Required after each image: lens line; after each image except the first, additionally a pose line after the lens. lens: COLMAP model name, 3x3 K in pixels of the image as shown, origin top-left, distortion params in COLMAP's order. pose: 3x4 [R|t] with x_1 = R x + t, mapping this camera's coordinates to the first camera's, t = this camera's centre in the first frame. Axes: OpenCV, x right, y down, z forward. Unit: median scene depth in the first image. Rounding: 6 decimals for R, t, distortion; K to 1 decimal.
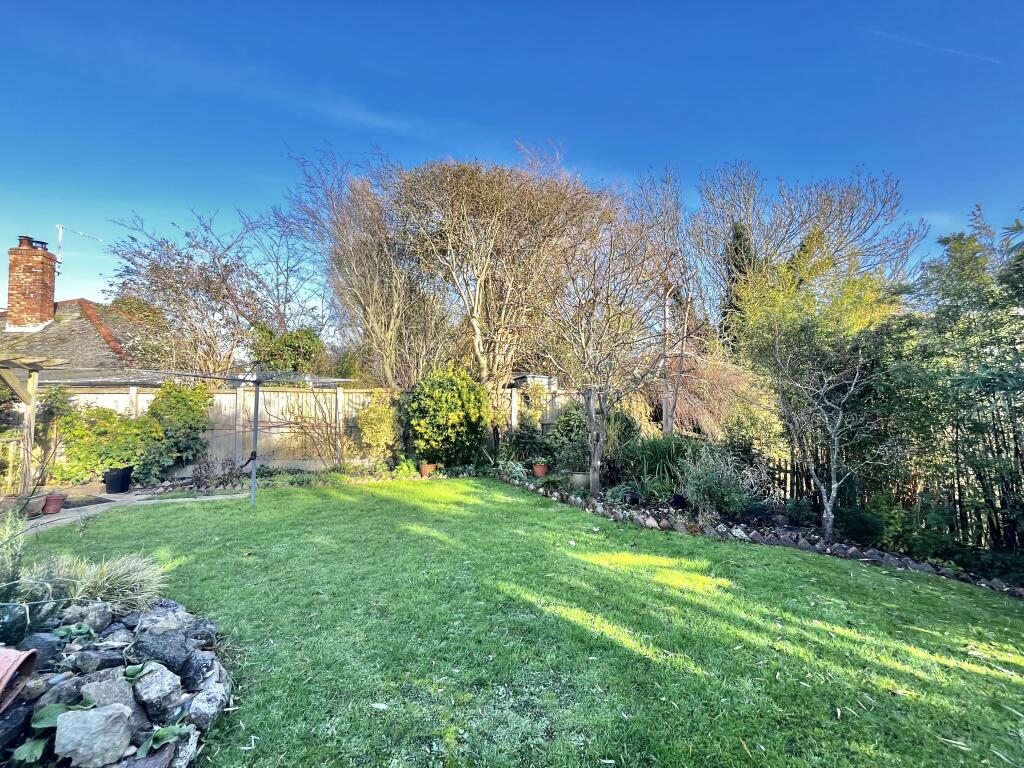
lens RADIAL K [[418.1, 0, 510.0], [0, 418.1, 382.9], [0, 0, 1]] dist [-0.002212, 0.000541]
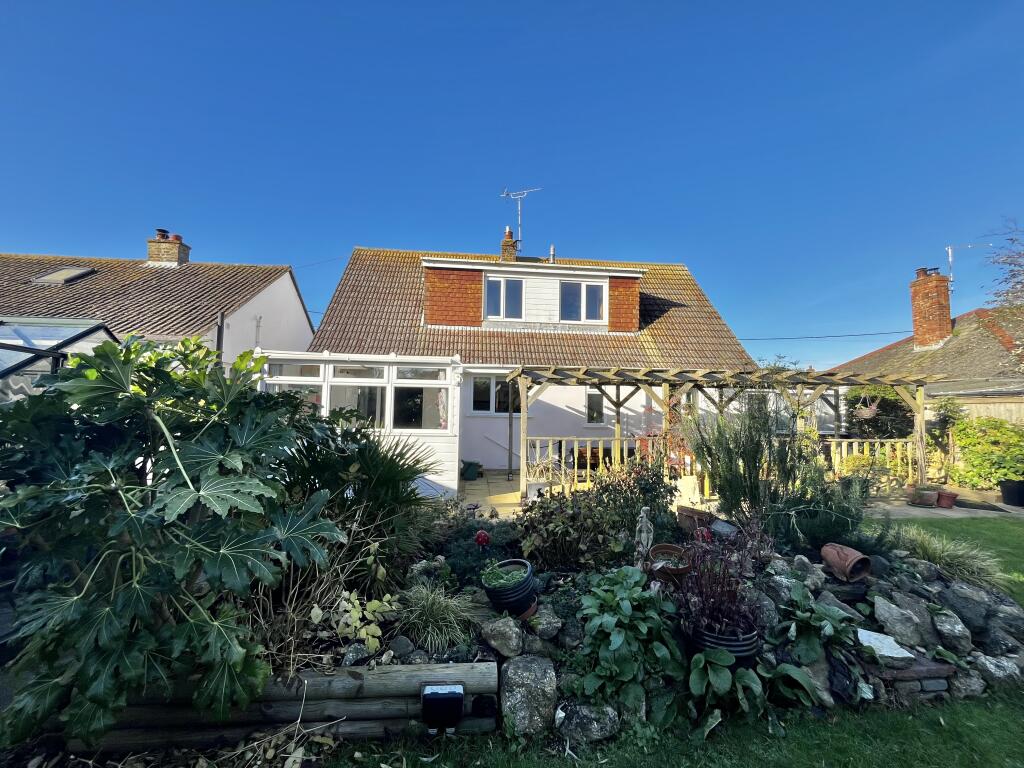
lens RADIAL K [[418.1, 0, 507.0], [0, 418.1, 384.8], [0, 0, 1]] dist [-0.002212, 0.000541]
pose [[-0.111713, -0.059172, -0.991977, 0.160055], [0.041445, 0.997080, -0.064144, -0.003047], [0.992876, -0.048278, -0.108934, -0.051380]]
